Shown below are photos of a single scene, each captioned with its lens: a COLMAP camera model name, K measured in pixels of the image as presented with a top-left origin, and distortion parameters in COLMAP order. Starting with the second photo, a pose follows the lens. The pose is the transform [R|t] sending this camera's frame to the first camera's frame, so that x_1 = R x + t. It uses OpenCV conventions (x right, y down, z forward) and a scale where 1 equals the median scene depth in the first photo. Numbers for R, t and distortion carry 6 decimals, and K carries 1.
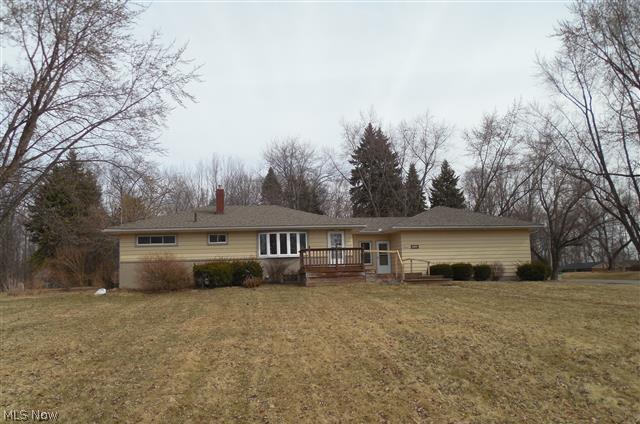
lens RADIAL K [[456.5, 0, 321.0], [0, 456.5, 213.2], [0, 0, 1]] dist [0.026261, 0.002823]
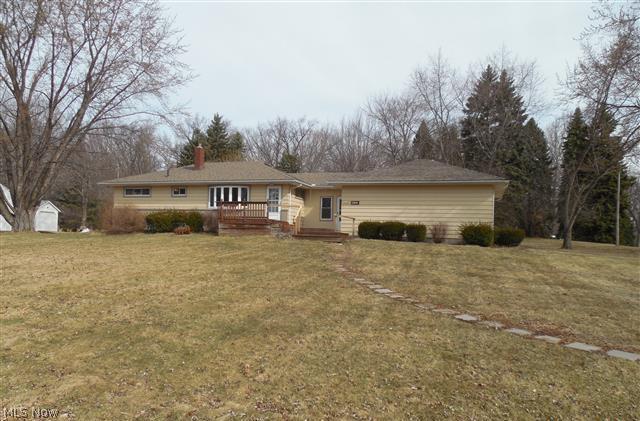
lens RADIAL K [[456.5, 0, 321.3], [0, 456.5, 207.4], [0, 0, 1]] dist [0.026261, 0.002823]
pose [[0.904957, 0.028676, -0.424536, 0.577907], [0.007764, 0.996448, 0.083857, 0.001765], [0.425432, -0.079183, 0.901520, 0.107518]]
